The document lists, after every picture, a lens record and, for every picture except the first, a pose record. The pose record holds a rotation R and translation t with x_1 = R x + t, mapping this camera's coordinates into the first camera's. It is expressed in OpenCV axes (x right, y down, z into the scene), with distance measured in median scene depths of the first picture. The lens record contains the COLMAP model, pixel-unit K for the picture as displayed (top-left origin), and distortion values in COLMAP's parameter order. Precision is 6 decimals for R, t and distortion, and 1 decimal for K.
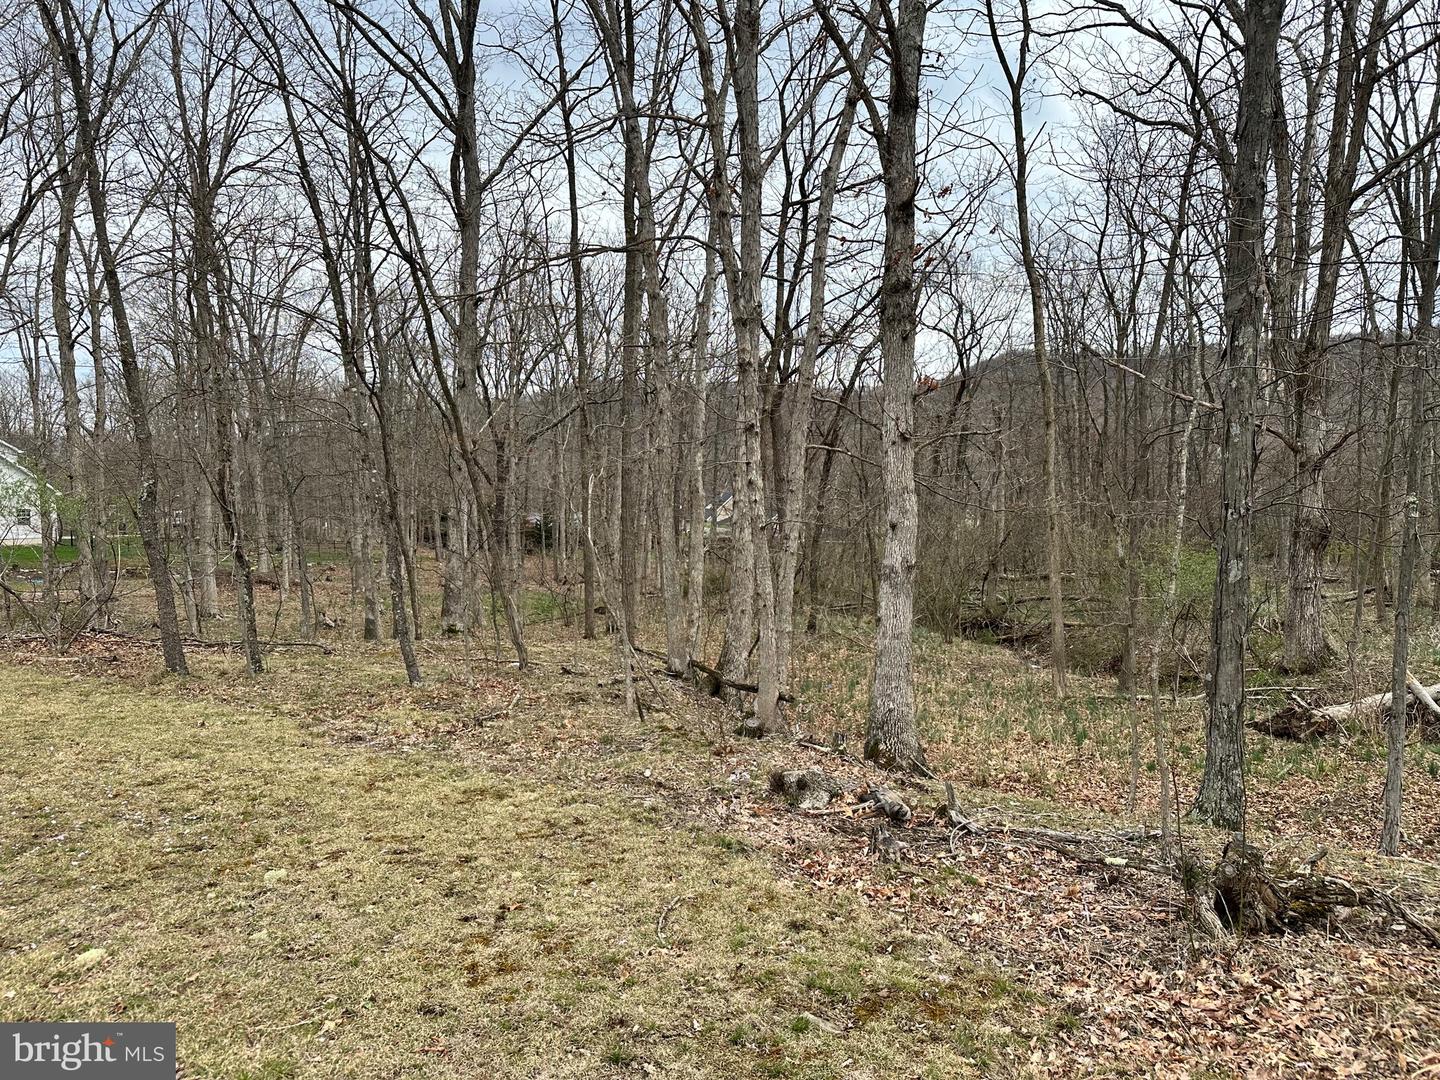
lens RADIAL K [[1005.9, 0, 720.0], [0, 1005.9, 540.0], [0, 0, 1]] dist [0.000890, -0.030072]
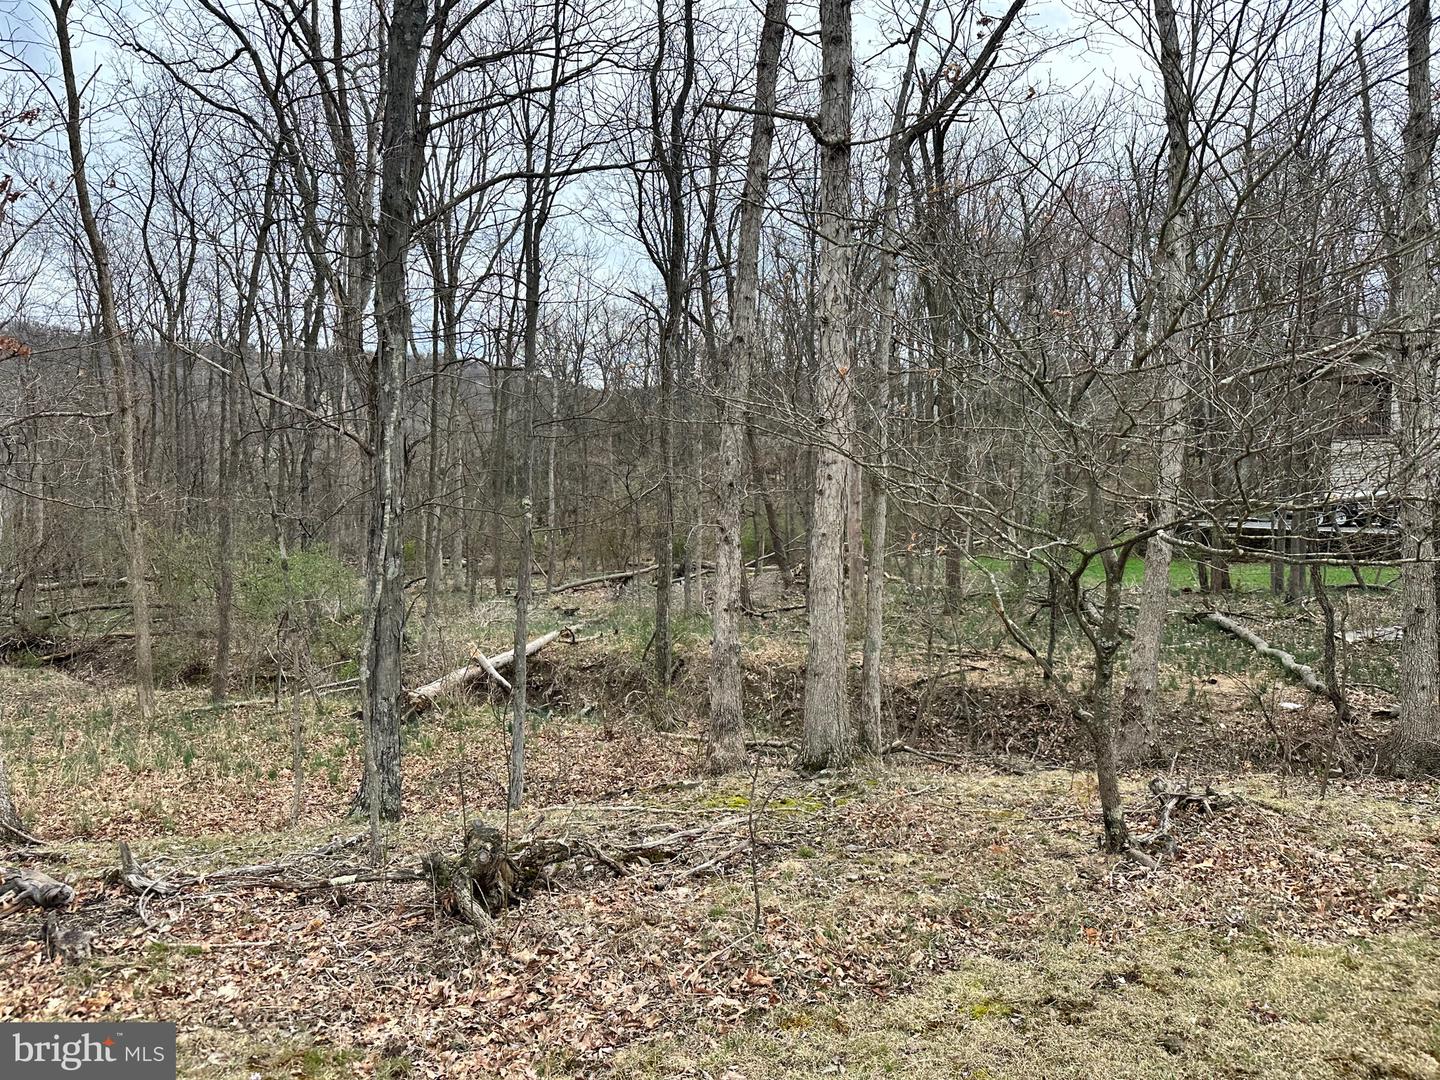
lens RADIAL K [[1015.0, 0, 720.0], [0, 1015.0, 522.6], [0, 0, 1]] dist [0.003138, -0.000631]
pose [[0.643986, -0.013148, 0.764924, -0.094691], [0.024776, 0.999686, -0.003676, -0.005264], [-0.764636, 0.021319, 0.644109, 0.087907]]
